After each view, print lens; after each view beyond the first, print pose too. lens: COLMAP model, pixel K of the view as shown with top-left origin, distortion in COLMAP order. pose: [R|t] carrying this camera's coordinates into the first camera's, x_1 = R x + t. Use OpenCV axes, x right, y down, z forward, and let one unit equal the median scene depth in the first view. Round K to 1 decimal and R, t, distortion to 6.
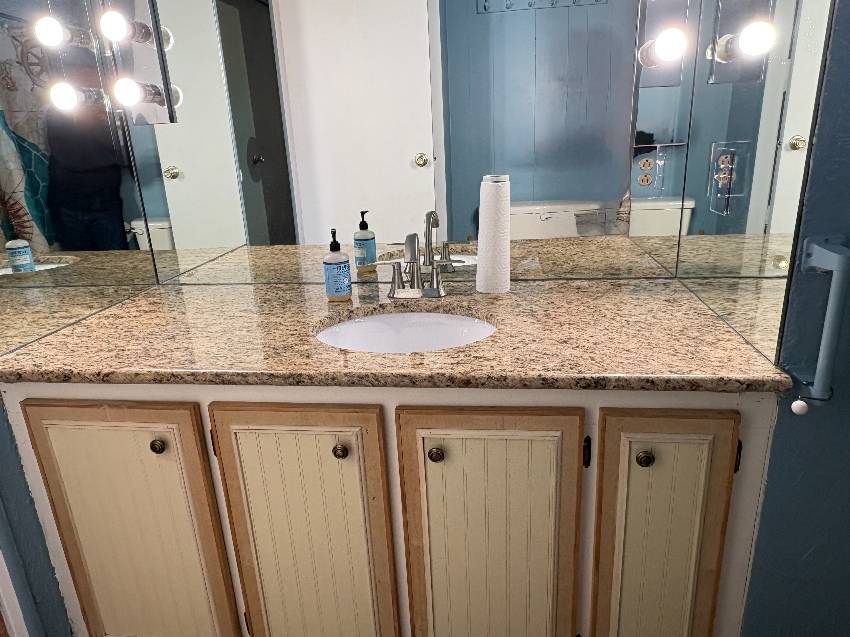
lens RADIAL K [[558.1, 0, 425.0], [0, 558.1, 318.5], [0, 0, 1]] dist [0.001010, 0.004332]
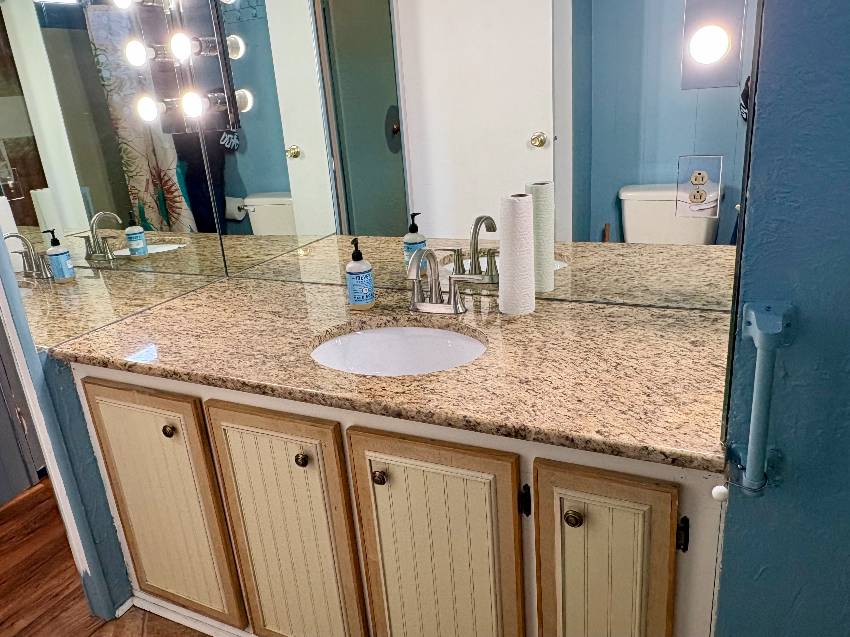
lens RADIAL K [[642.5, 0, 426.2], [0, 642.5, 330.3], [0, 0, 1]] dist [0.002378, 0.000845]
pose [[0.944416, 0.090044, -0.316182, 0.440009], [-0.070660, 0.994879, 0.072272, -0.115324], [0.321071, -0.045913, 0.945942, -0.083716]]
